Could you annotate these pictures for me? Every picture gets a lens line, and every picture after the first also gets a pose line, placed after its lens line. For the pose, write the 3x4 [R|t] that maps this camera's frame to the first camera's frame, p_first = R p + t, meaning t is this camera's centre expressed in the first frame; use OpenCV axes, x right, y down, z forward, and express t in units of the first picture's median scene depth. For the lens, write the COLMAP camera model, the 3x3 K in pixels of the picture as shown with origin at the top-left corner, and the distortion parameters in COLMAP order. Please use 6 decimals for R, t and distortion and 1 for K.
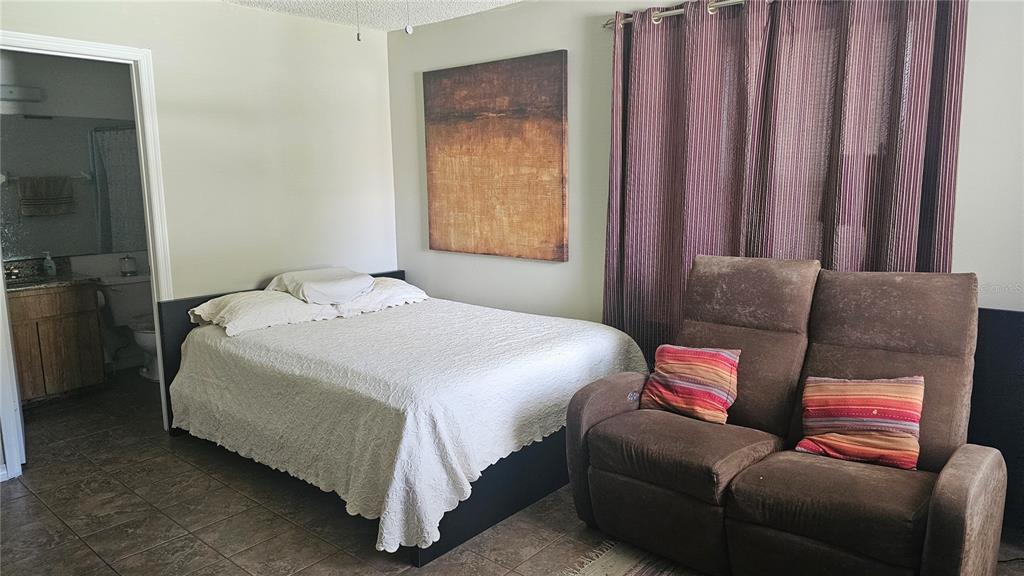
lens RADIAL K [[671.5, 0, 511.0], [0, 671.5, 275.2], [0, 0, 1]] dist [0.113481, -0.105460]
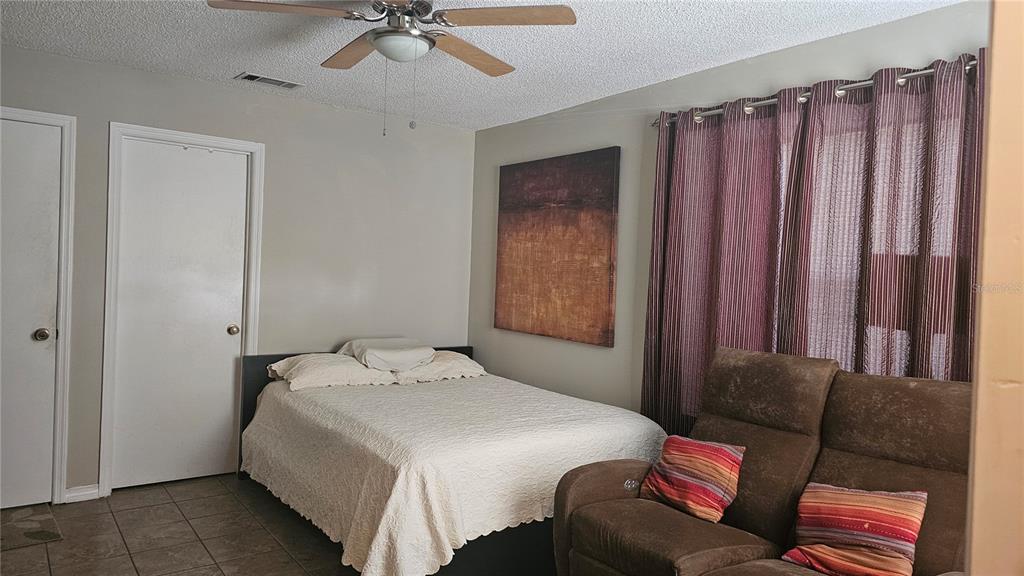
lens RADIAL K [[671.5, 0, 511.0], [0, 671.5, 275.2], [0, 0, 1]] dist [0.113481, -0.105460]
pose [[0.973413, 0.048784, -0.223800, 0.207462], [-0.078848, 0.988708, -0.127431, 0.018234], [0.215056, 0.141689, 0.966269, -0.034047]]
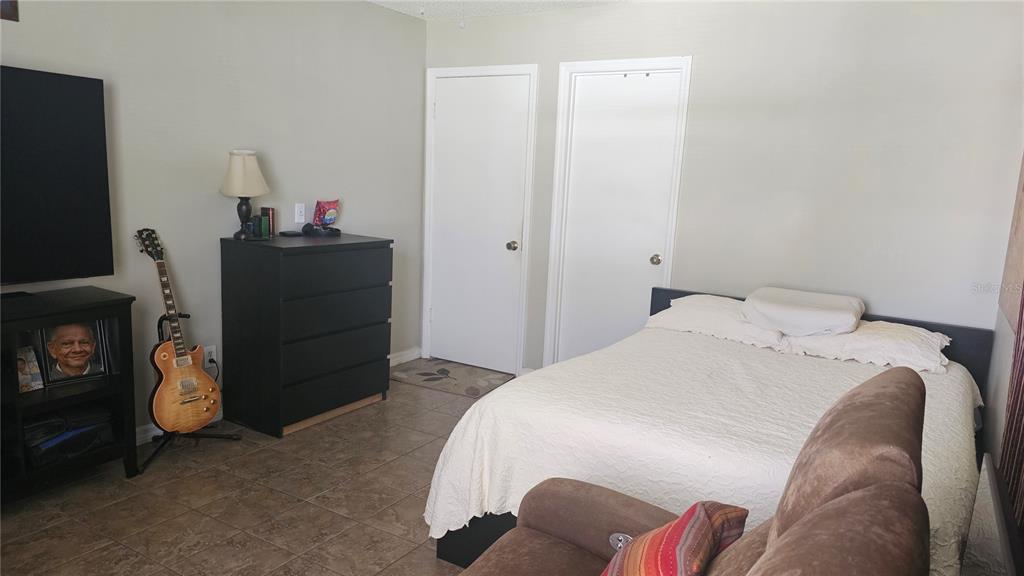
lens RADIAL K [[671.5, 0, 511.0], [0, 671.5, 275.2], [0, 0, 1]] dist [0.113481, -0.105460]
pose [[0.171608, 0.149639, -0.973734, 0.620897], [-0.184868, 0.975730, 0.117365, -0.081993], [0.967664, 0.159871, 0.195107, 0.705477]]
